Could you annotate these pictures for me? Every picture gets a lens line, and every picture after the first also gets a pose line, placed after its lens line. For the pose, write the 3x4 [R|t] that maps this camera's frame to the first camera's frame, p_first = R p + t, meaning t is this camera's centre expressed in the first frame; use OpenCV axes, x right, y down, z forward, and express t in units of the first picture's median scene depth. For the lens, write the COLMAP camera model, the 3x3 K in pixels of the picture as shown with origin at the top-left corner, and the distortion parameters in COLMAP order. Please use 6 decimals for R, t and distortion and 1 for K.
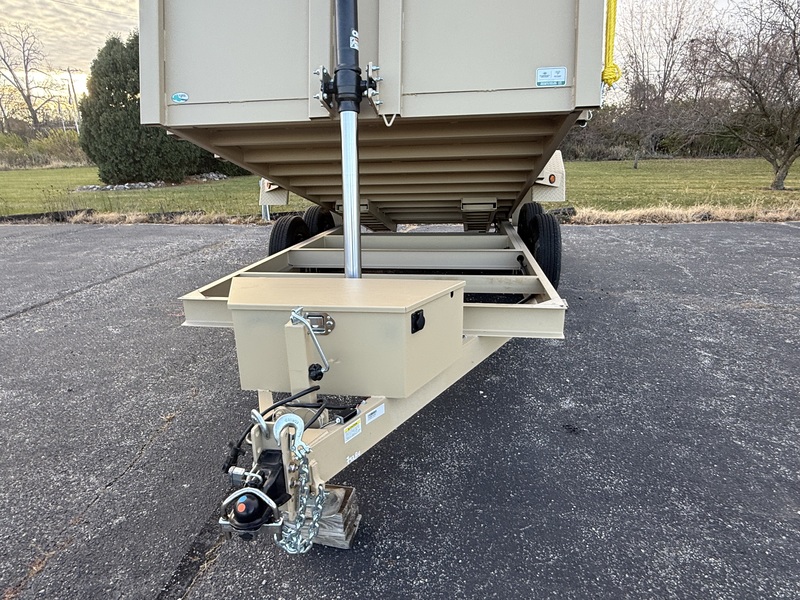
lens RADIAL K [[465.0, 0, 402.4], [0, 465.0, 303.1], [0, 0, 1]] dist [0.002476, -0.000323]
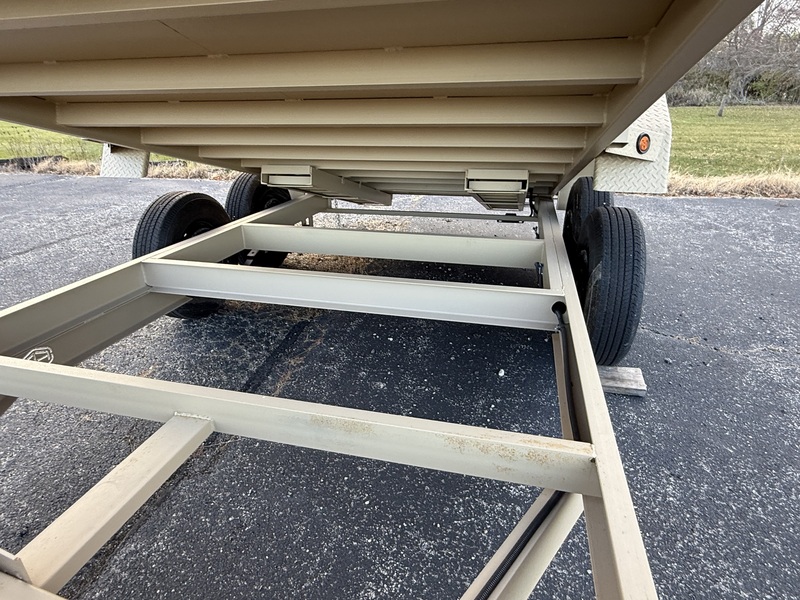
lens RADIAL K [[465.0, 0, 402.4], [0, 465.0, 303.1], [0, 0, 1]] dist [0.002476, -0.000323]
pose [[0.994518, 0.053322, -0.089950, 0.057610], [-0.043176, 0.992861, 0.111193, -0.064838], [0.095237, -0.106699, 0.989720, 0.216155]]
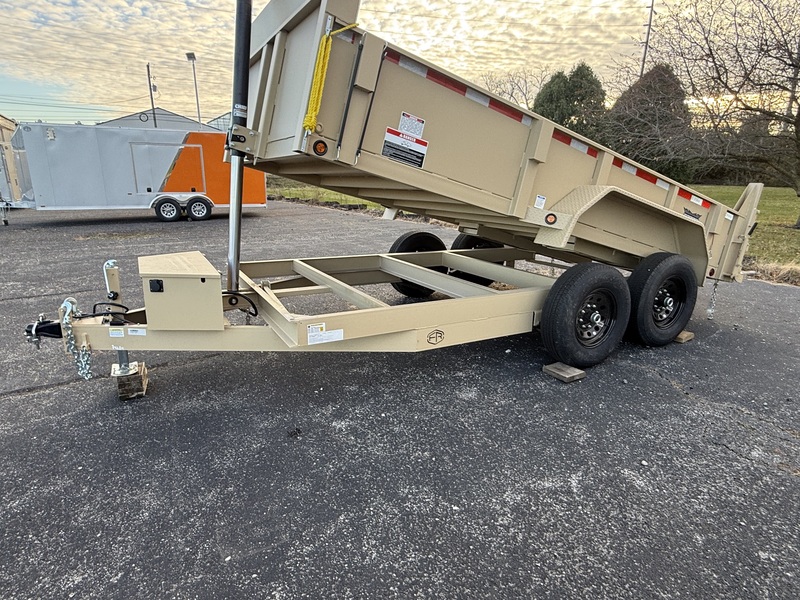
lens RADIAL K [[465.0, 0, 402.4], [0, 465.0, 303.1], [0, 0, 1]] dist [0.002476, -0.000323]
pose [[0.607591, 0.231165, -0.759866, 0.360779], [-0.255599, 0.962724, 0.088500, -0.054449], [0.751999, 0.140449, 0.644027, 0.118166]]
